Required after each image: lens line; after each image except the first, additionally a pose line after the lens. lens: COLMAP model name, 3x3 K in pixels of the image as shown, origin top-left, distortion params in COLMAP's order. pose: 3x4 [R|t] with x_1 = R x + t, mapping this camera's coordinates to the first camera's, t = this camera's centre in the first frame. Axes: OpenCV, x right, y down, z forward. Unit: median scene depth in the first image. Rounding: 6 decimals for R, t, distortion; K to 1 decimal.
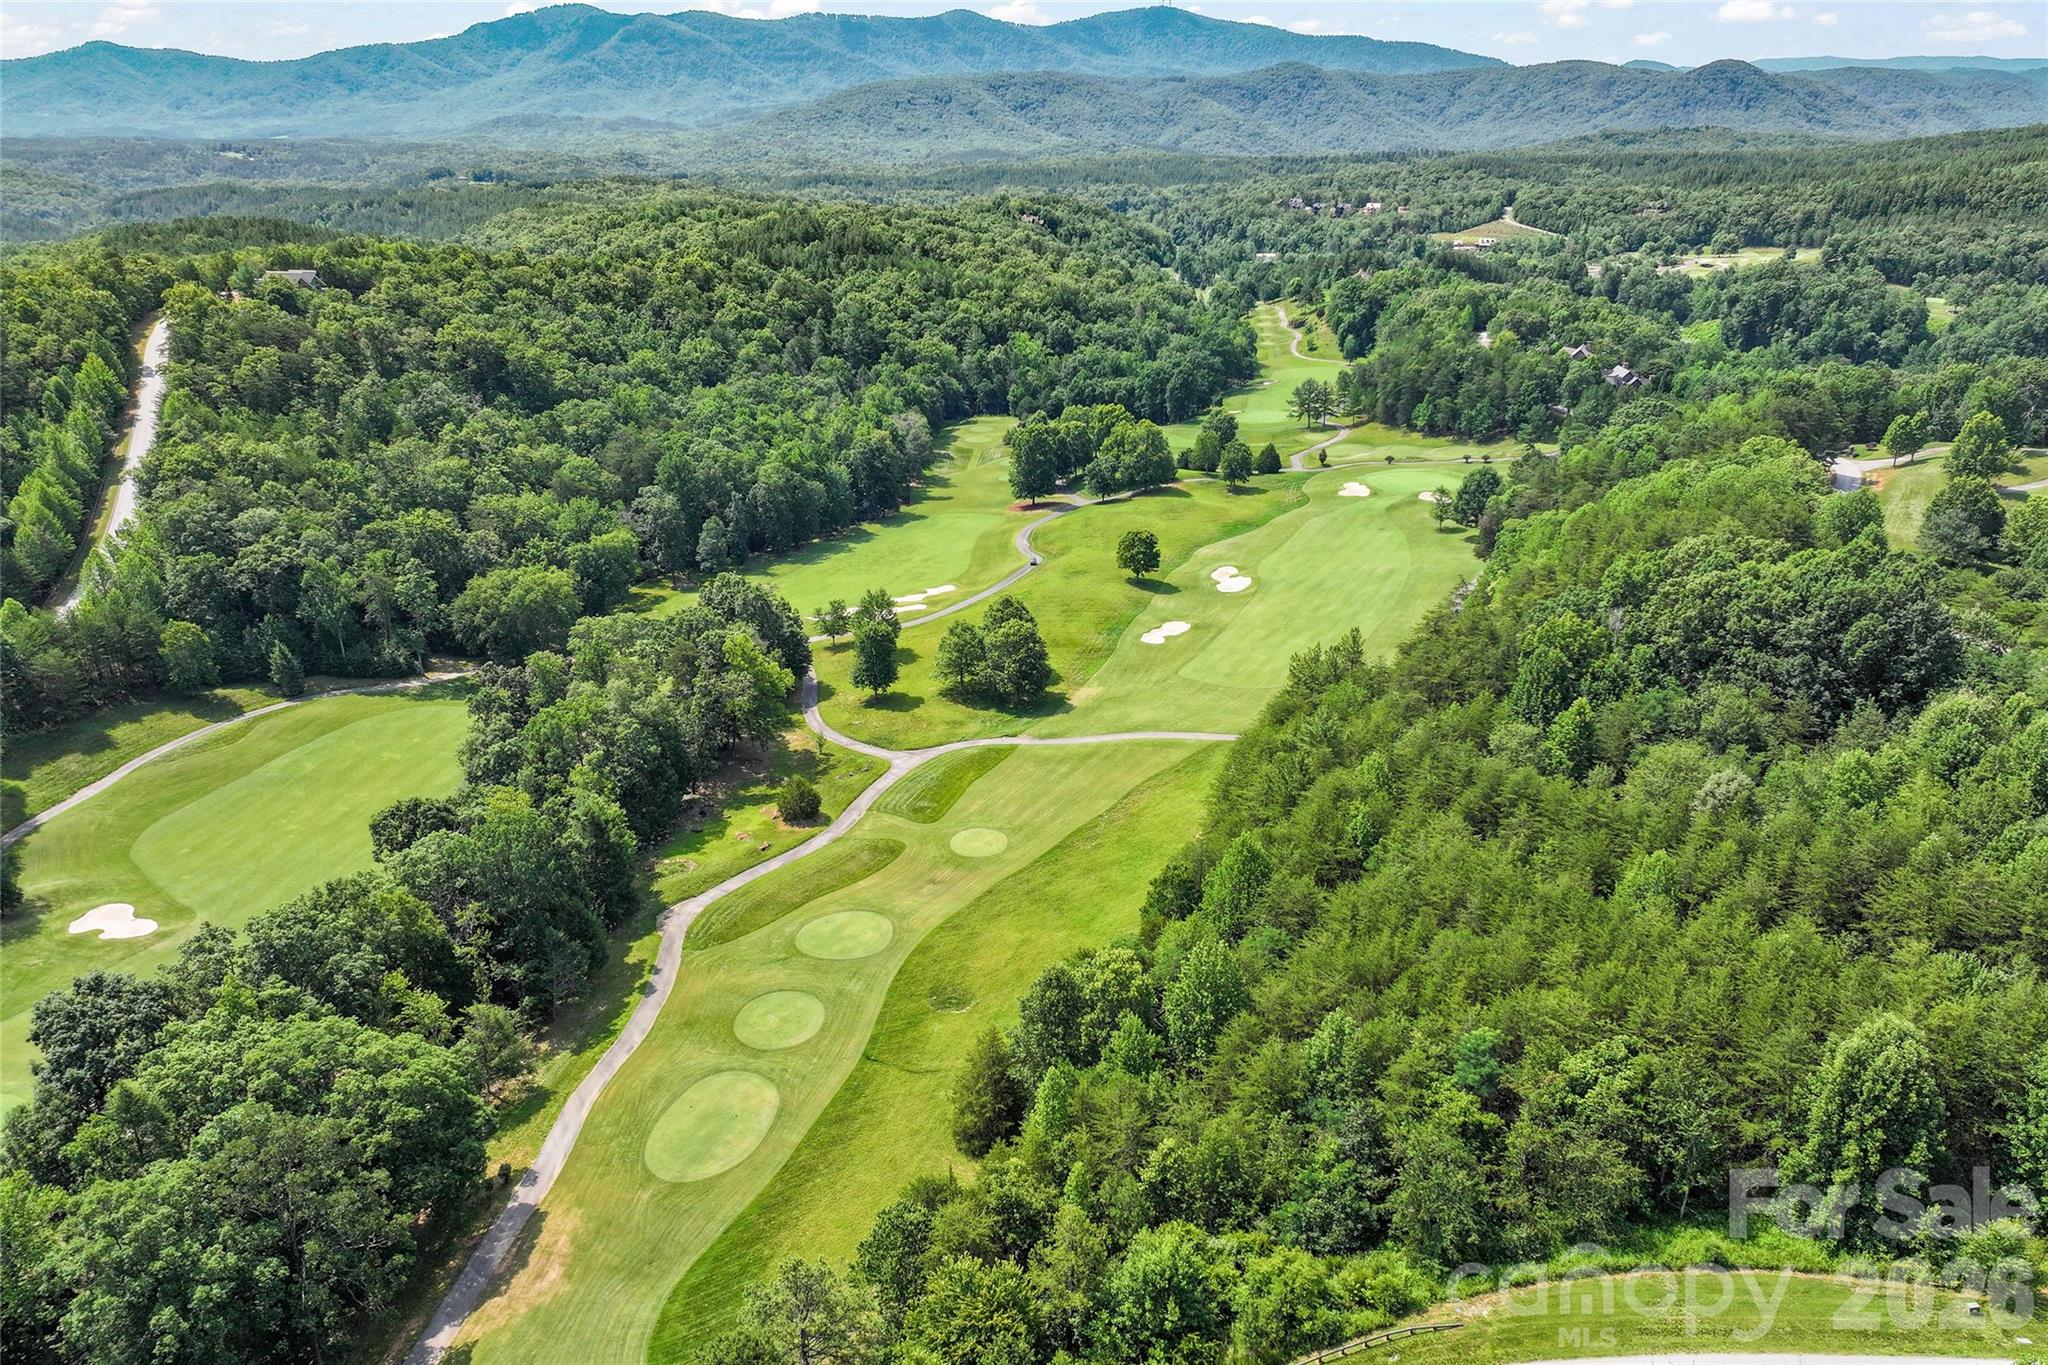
lens RADIAL K [[1452.1, 0, 1032.6], [0, 1452.1, 734.8], [0, 0, 1]] dist [0.000625, 0.014241]
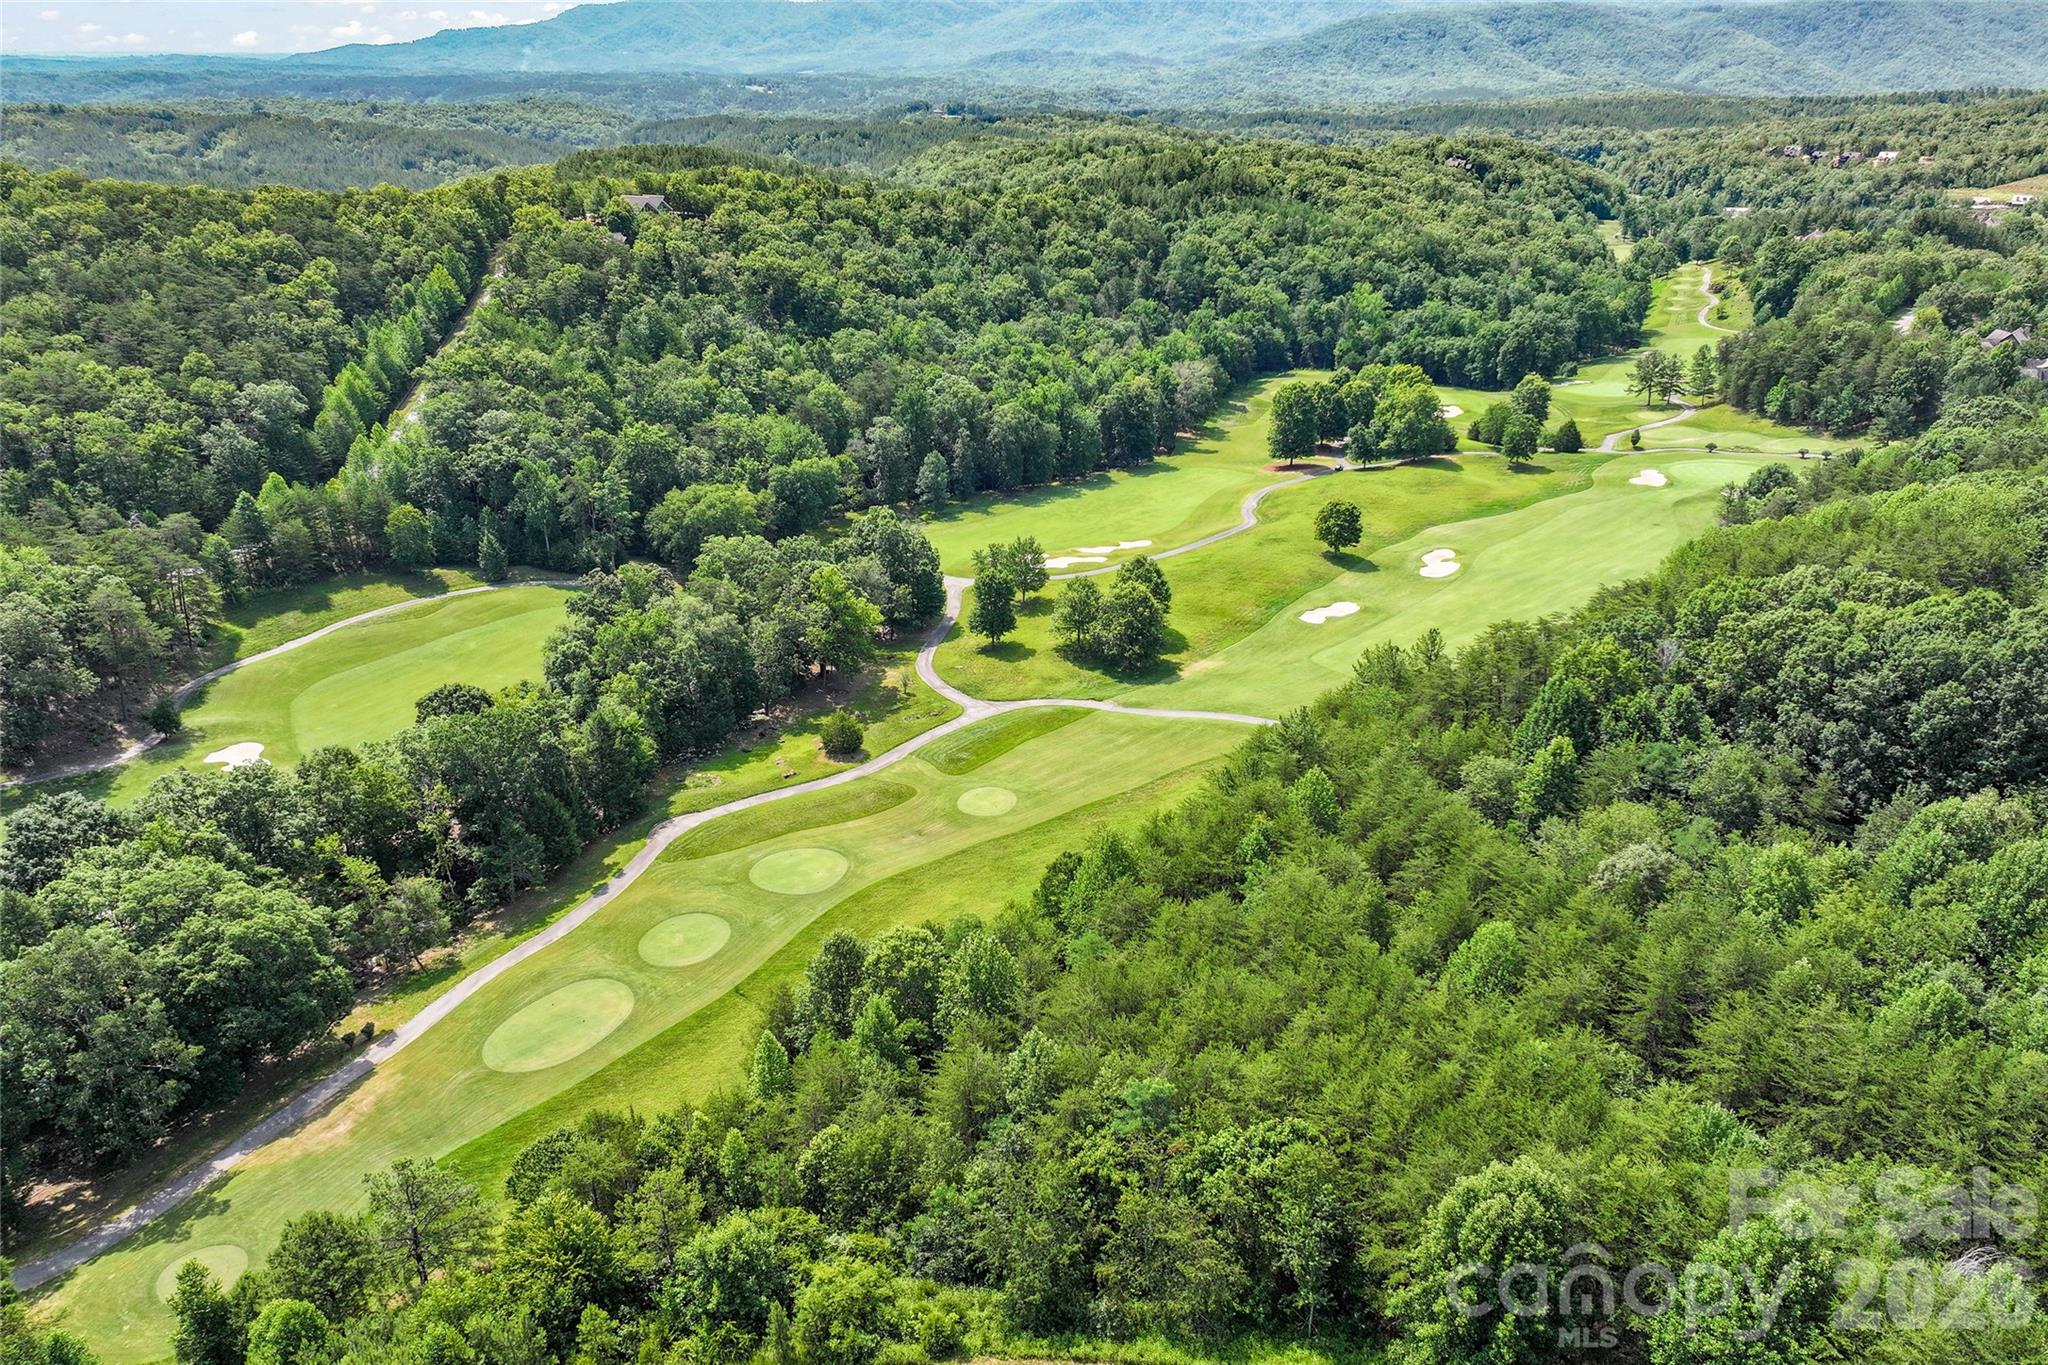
lens RADIAL K [[1452.1, 0, 1032.6], [0, 1452.1, 734.8], [0, 0, 1]] dist [0.000625, 0.014241]
pose [[0.949404, 0.134851, -0.283632, 0.134736], [-0.124267, 0.990719, 0.055068, -0.014575], [0.288425, -0.017036, 0.957351, 0.033383]]
